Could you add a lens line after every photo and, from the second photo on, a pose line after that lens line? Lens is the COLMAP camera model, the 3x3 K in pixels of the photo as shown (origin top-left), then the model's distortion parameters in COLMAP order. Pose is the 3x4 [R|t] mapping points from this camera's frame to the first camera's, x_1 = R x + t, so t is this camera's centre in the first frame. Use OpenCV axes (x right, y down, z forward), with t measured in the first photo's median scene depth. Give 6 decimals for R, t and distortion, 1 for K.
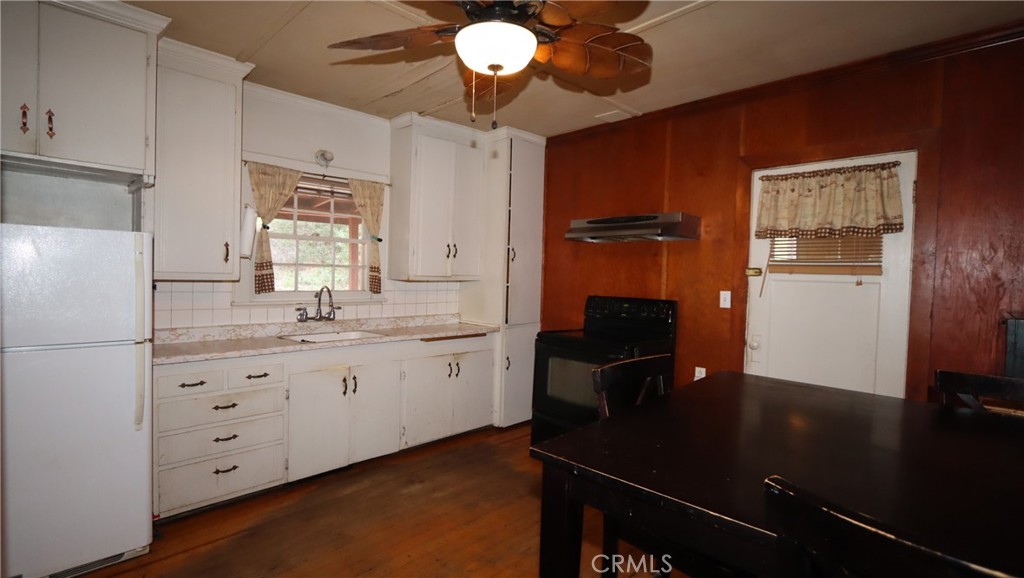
lens RADIAL K [[472.8, 0, 512.0], [0, 472.8, 289.0], [0, 0, 1]] dist [-0.012532, -0.000136]
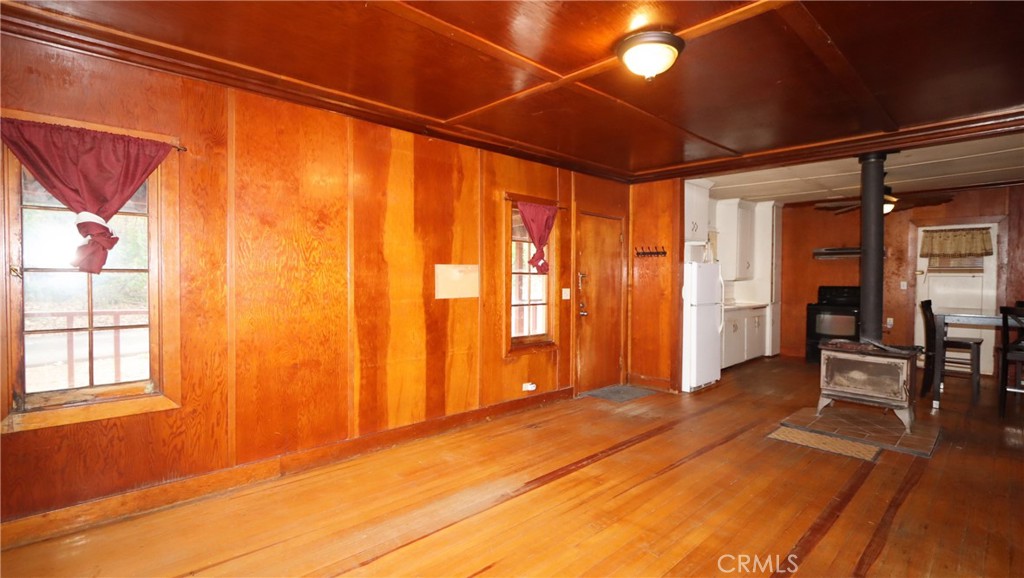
lens RADIAL K [[472.8, 0, 512.0], [0, 472.8, 289.0], [0, 0, 1]] dist [-0.012532, -0.000136]
pose [[0.999053, -0.024186, -0.036180, -1.367145], [0.023967, 0.999692, -0.006467, 0.009556], [0.036326, 0.005594, 0.999324, -1.313030]]
